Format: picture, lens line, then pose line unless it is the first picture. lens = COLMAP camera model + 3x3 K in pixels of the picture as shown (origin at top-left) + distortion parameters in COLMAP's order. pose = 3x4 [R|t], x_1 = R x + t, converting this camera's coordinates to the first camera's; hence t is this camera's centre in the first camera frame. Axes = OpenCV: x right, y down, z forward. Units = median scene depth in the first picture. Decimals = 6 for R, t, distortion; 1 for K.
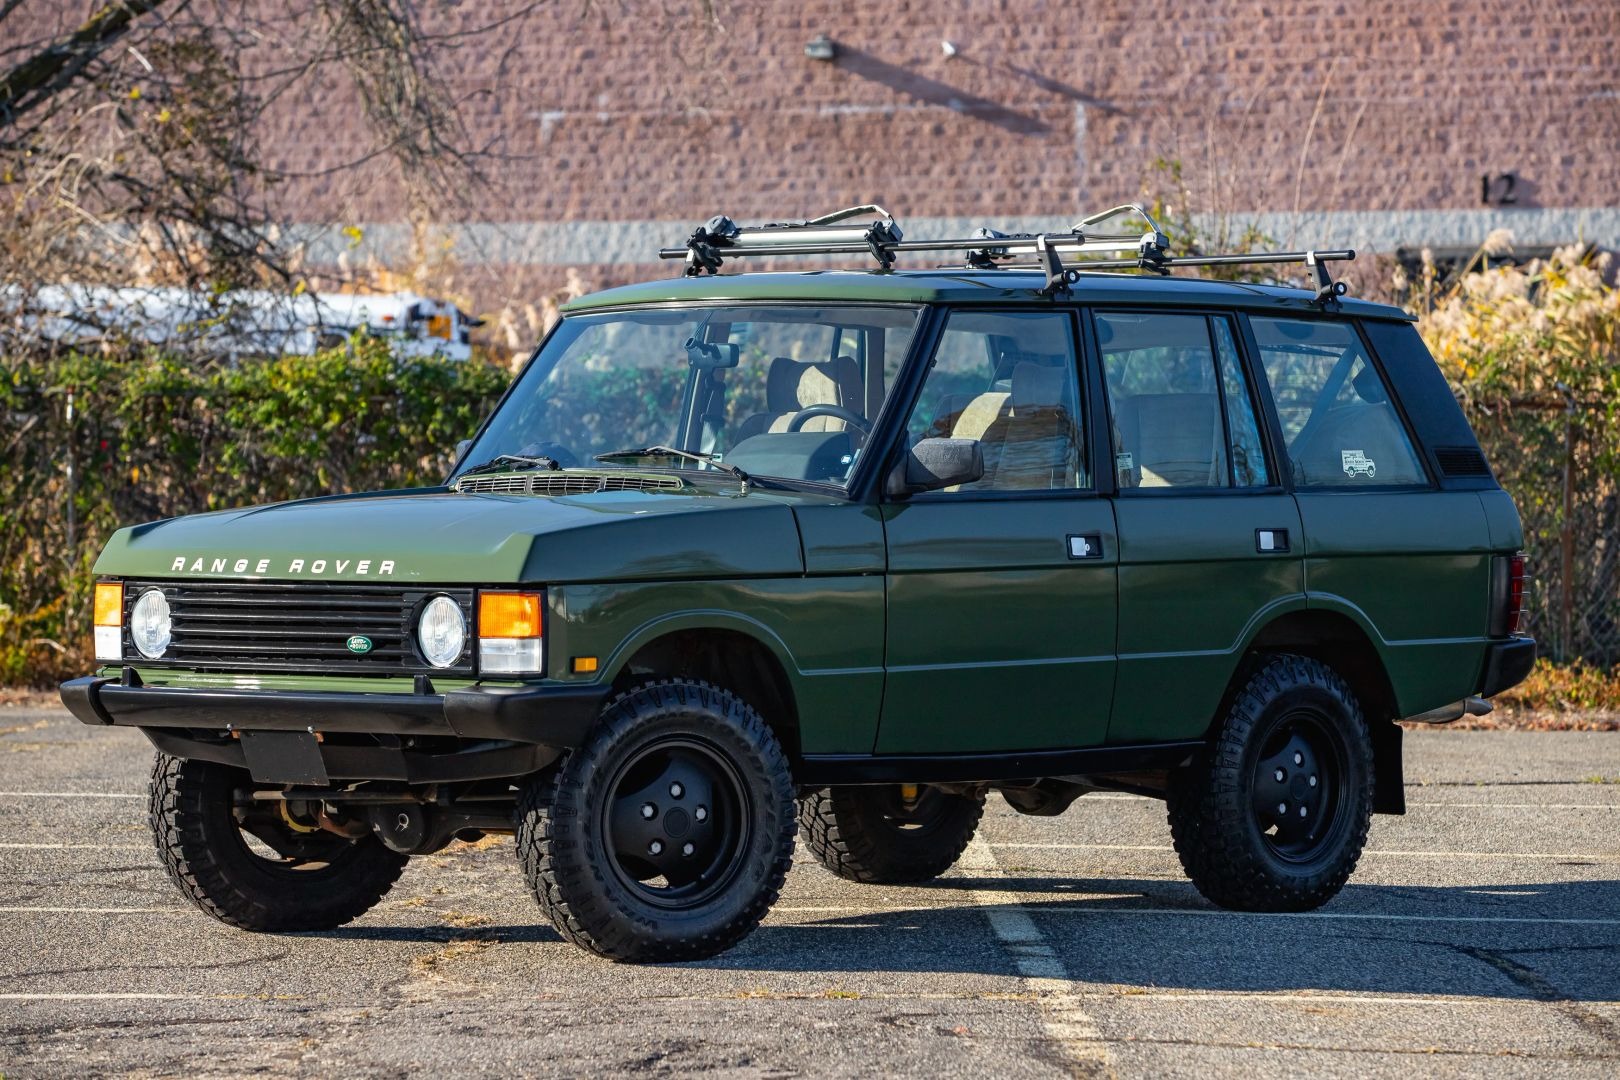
lens RADIAL K [[6235.1, 0, 824.5], [0, 6235.1, 521.4], [0, 0, 1]] dist [0.382848, 7.362137]
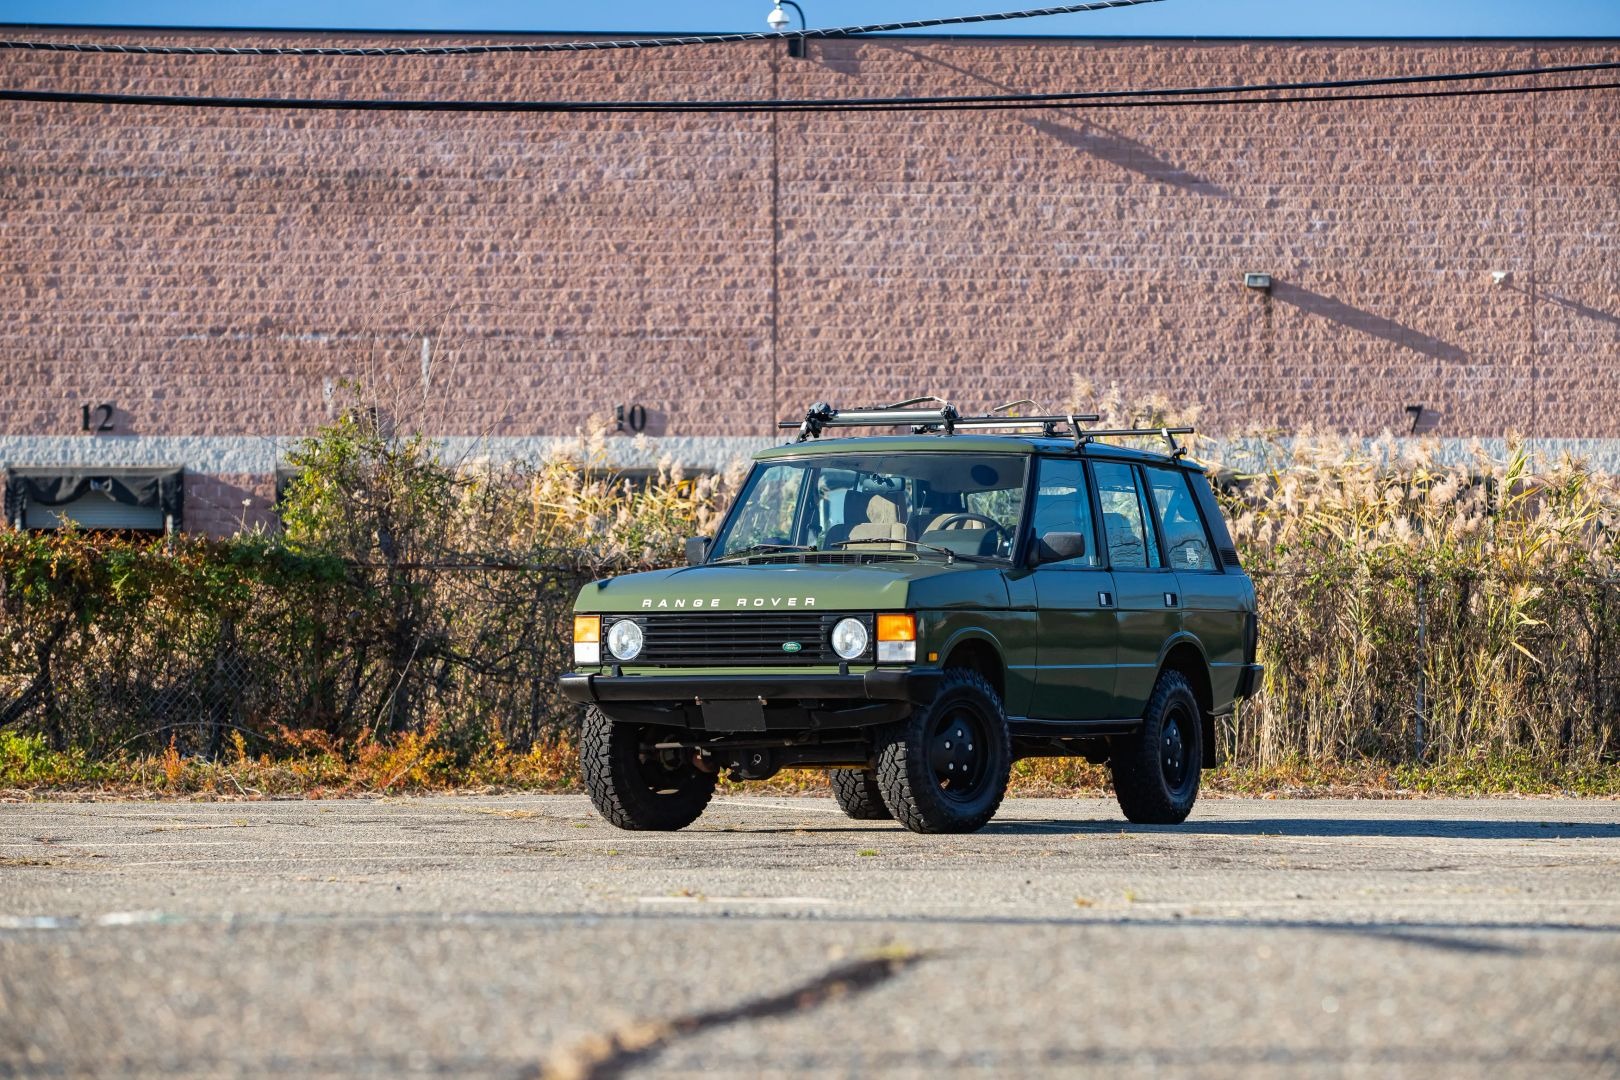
lens RADIAL K [[6235.1, 0, 824.5], [0, 6235.1, 521.4], [0, 0, 1]] dist [0.382848, 7.362137]
pose [[0.953986, 0.005944, 0.299791, -0.484695], [0.005661, 0.999268, -0.037827, 0.041939], [-0.299797, 0.037783, 0.953255, -0.527173]]
